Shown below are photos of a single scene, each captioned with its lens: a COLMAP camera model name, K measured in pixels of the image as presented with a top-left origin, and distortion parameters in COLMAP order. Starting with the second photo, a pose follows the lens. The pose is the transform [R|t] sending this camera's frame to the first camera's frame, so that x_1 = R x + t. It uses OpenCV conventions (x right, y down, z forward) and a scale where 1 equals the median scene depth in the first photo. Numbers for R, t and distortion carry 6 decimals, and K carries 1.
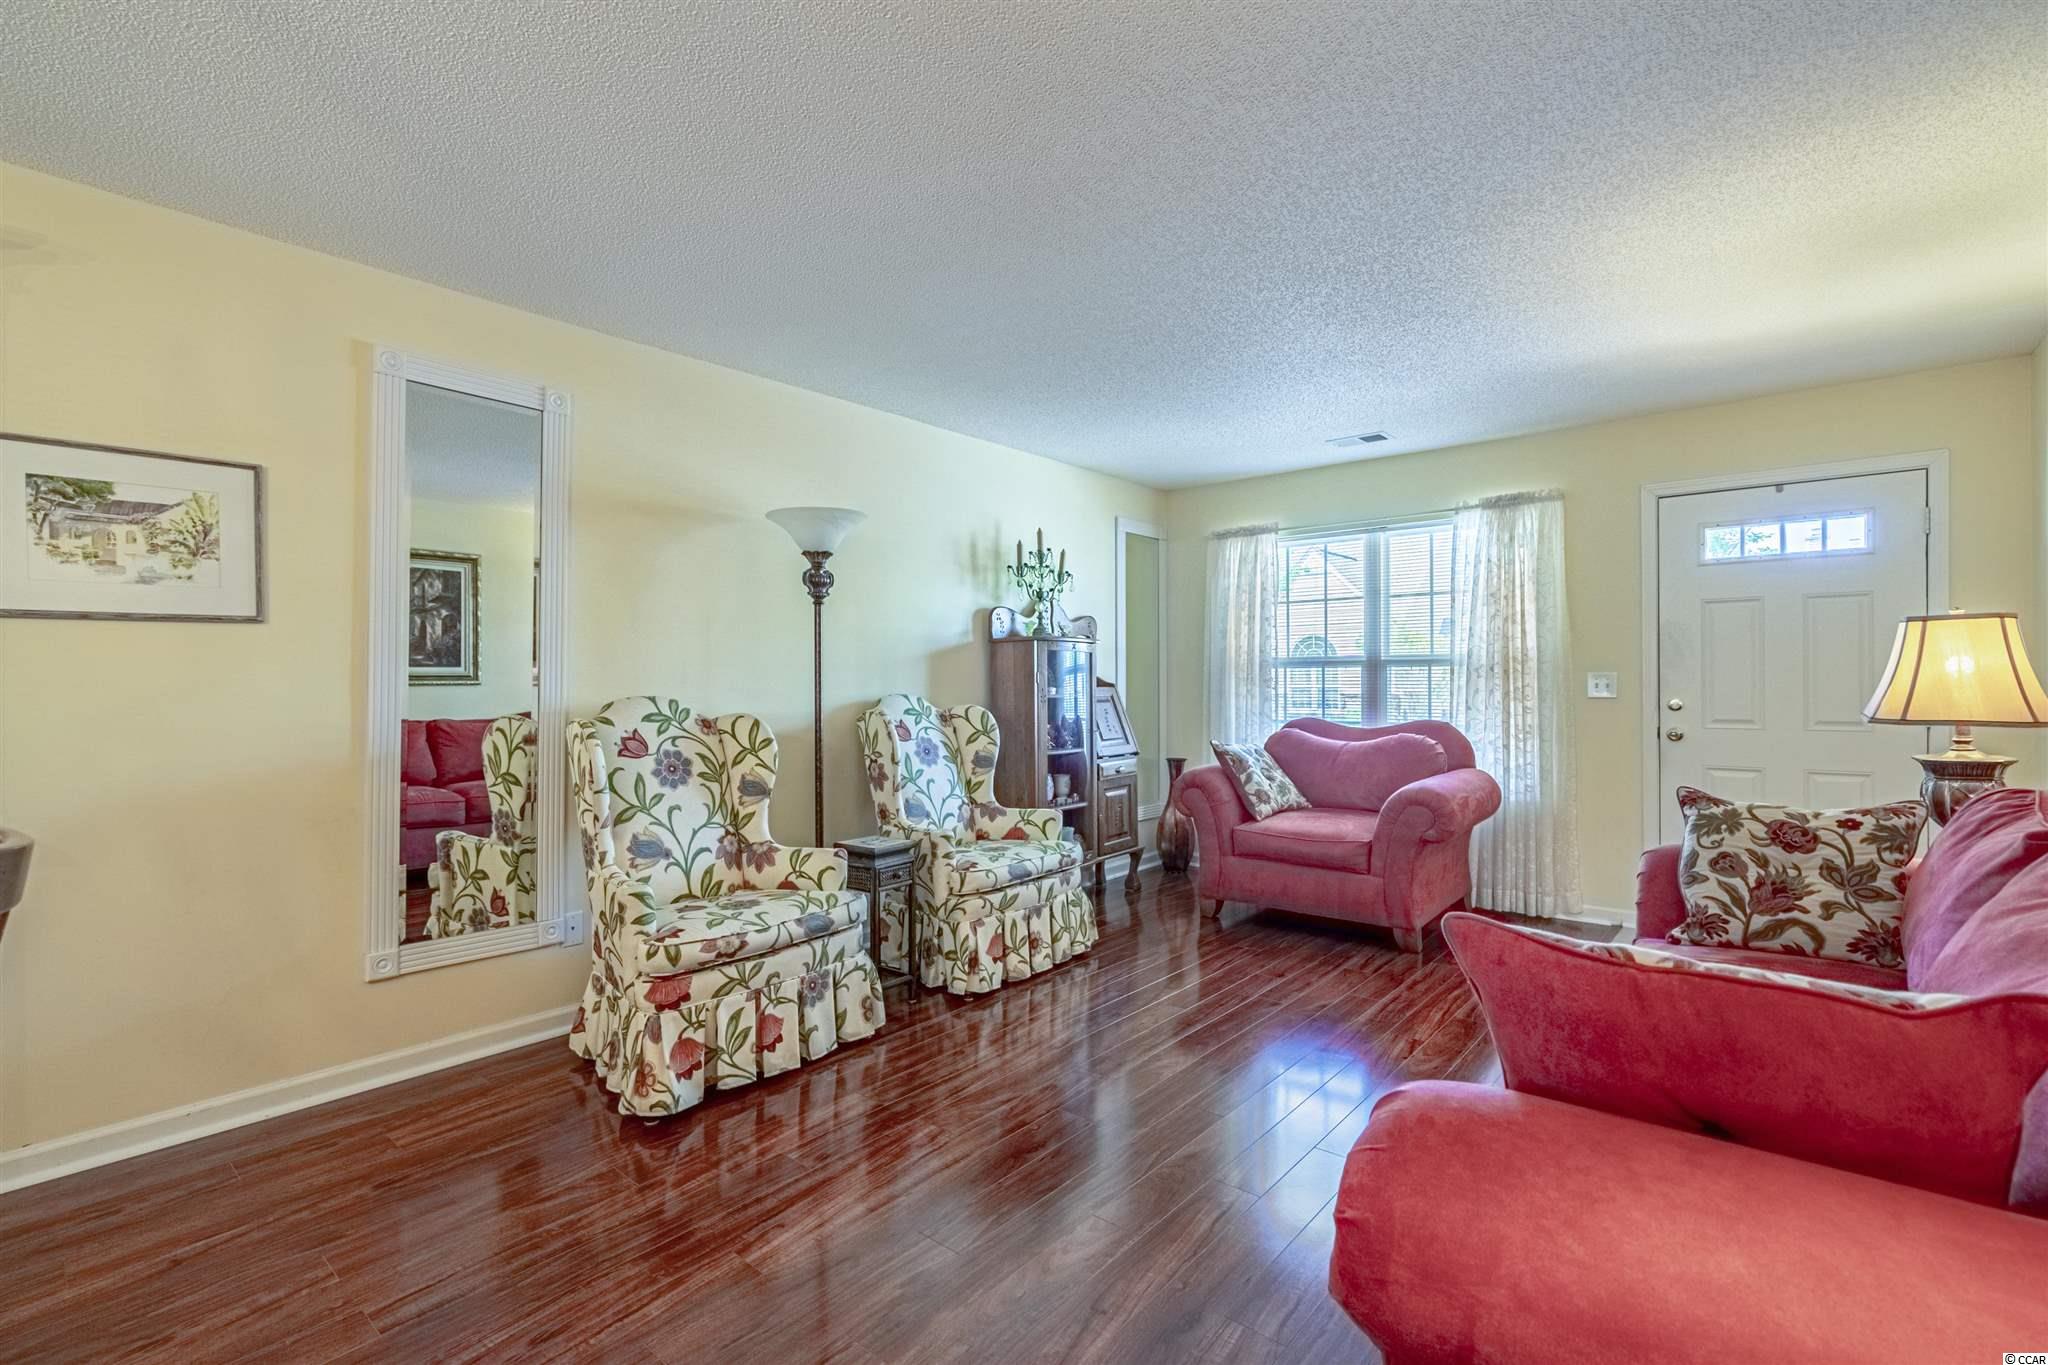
lens RADIAL K [[929.8, 0, 1024.0], [0, 929.8, 682.5], [0, 0, 1]] dist [-0.003398, -0.000058]
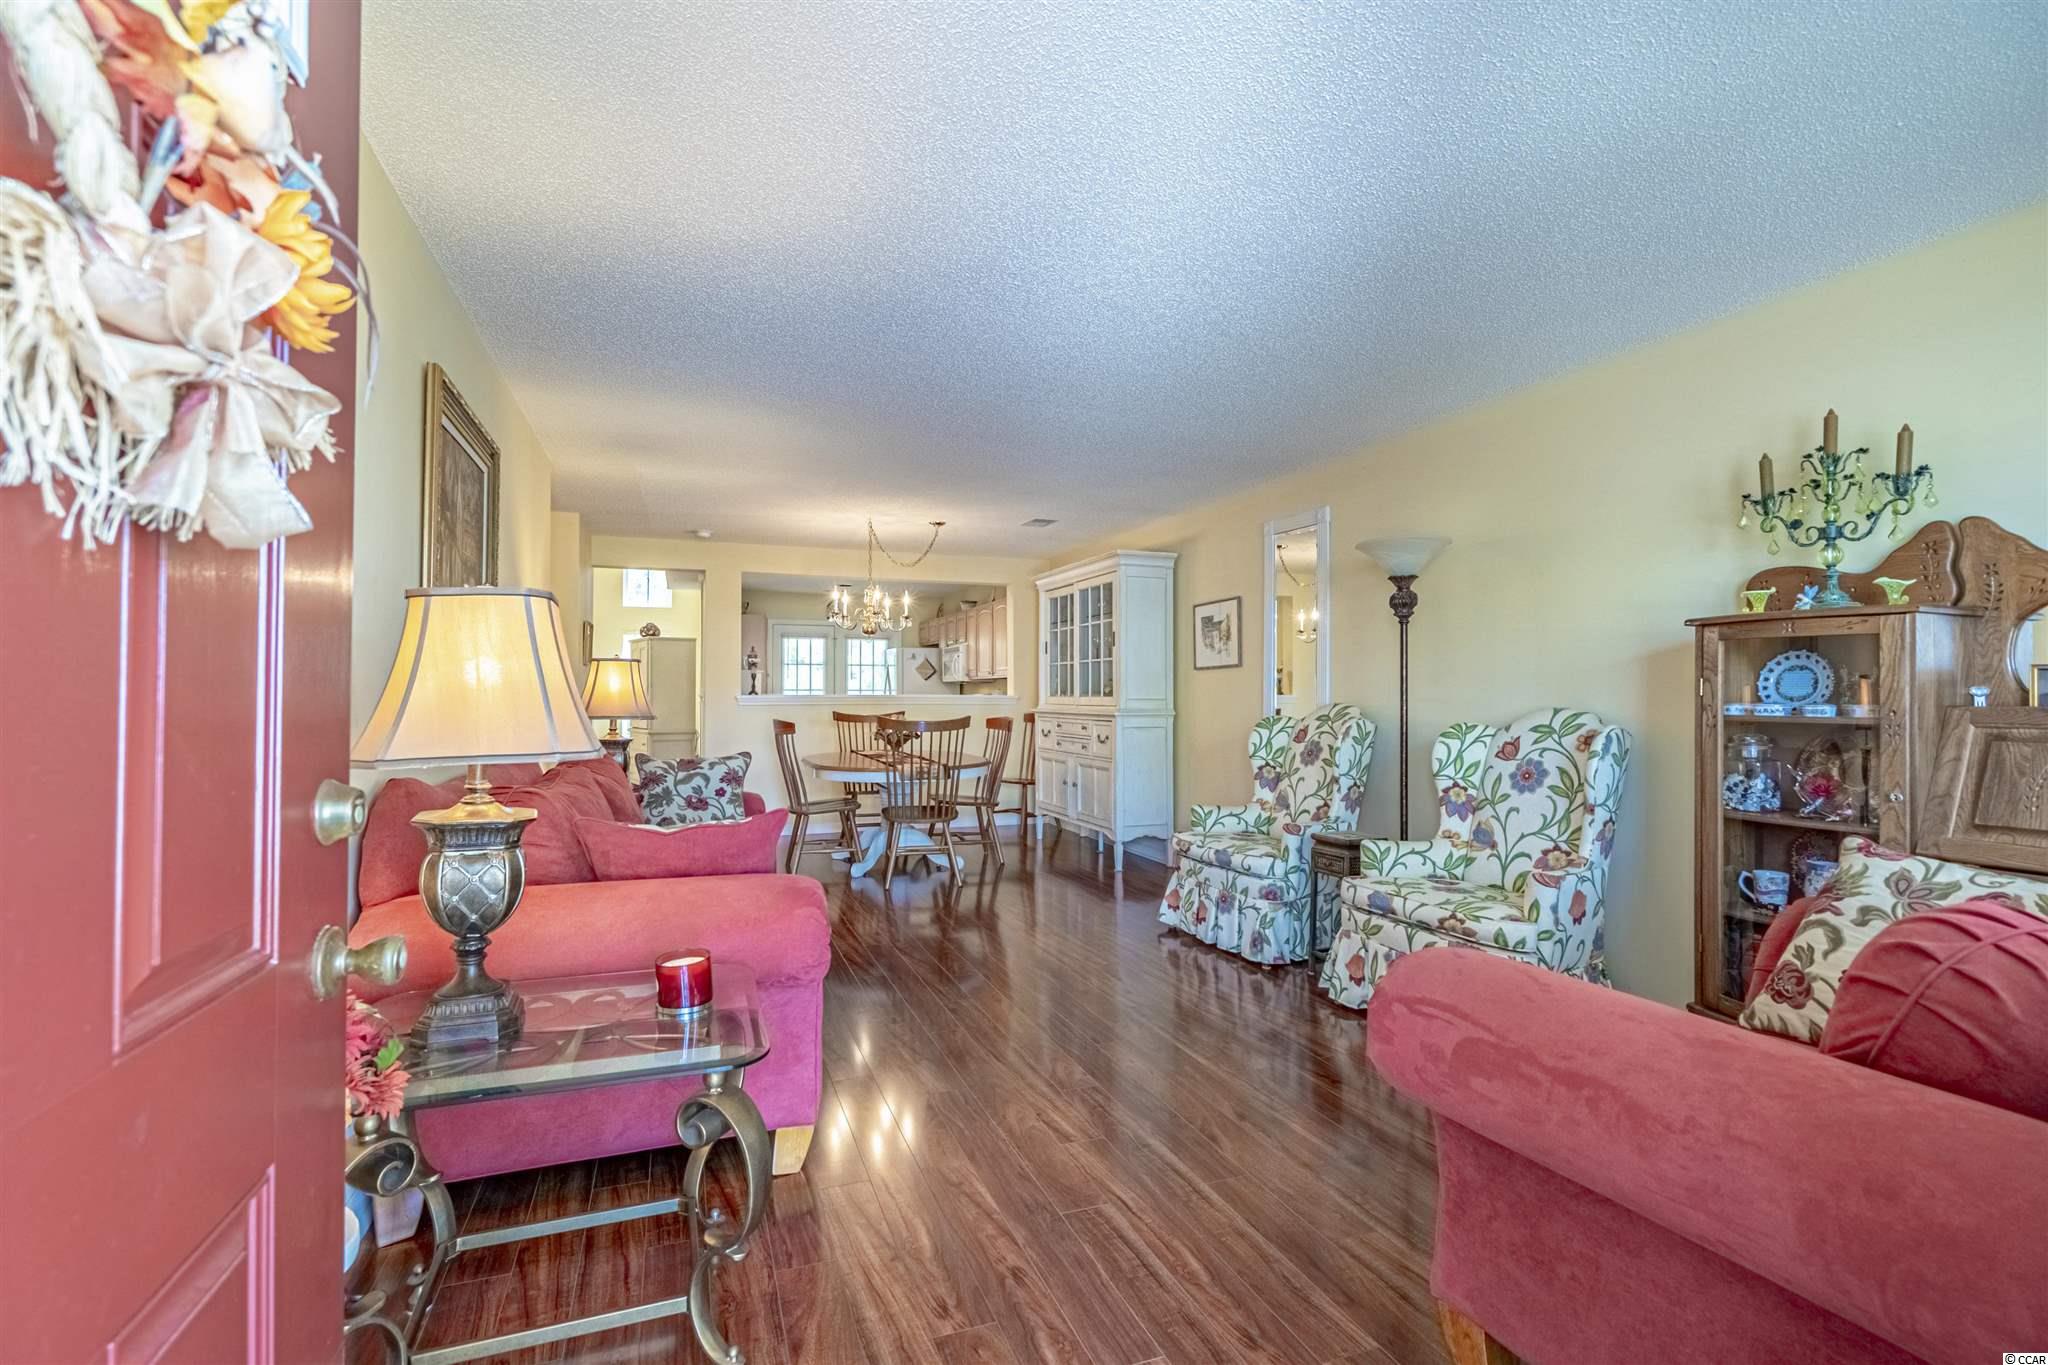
lens RADIAL K [[928.9, 0, 1020.3], [0, 928.9, 682.5], [0, 0, 1]] dist [-0.006212, 0.002238]
pose [[-0.492260, -0.008936, -0.870402, 0.921733], [0.000950, 0.999941, -0.010804, -0.001897], [0.870448, -0.006145, -0.492223, 1.095657]]
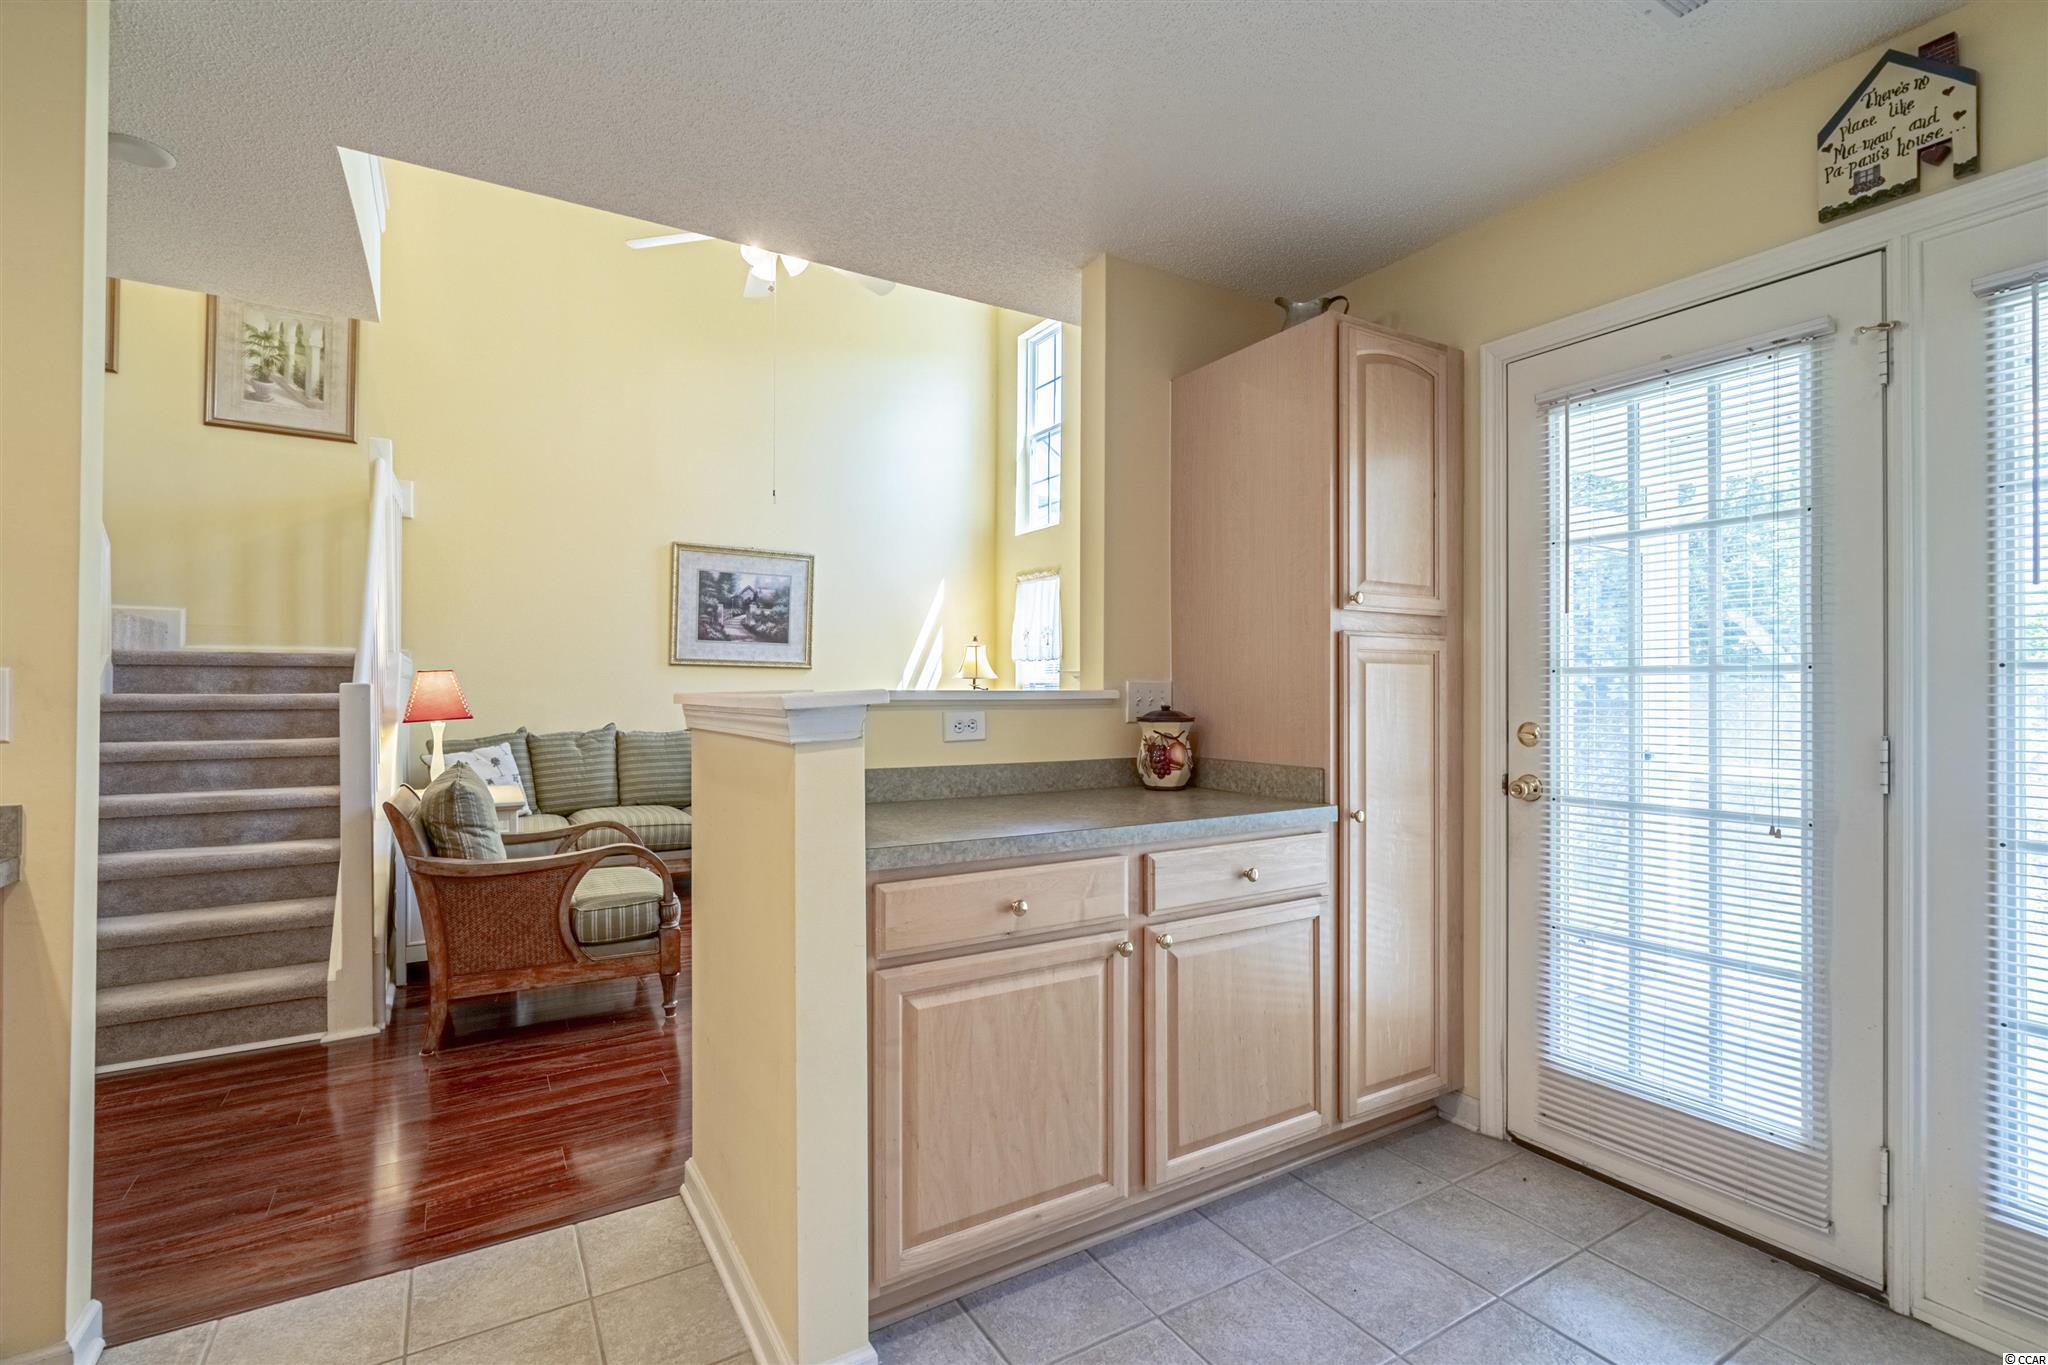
lens RADIAL K [[932.0, 0, 1017.9], [0, 932.0, 683.4], [0, 0, 1]] dist [-0.001531, -0.000024]
pose [[-0.948633, 0.001148, 0.316375, -1.180600], [-0.001020, 0.999977, -0.006687, 0.001481], [-0.316376, -0.006666, -0.948611, -0.365824]]
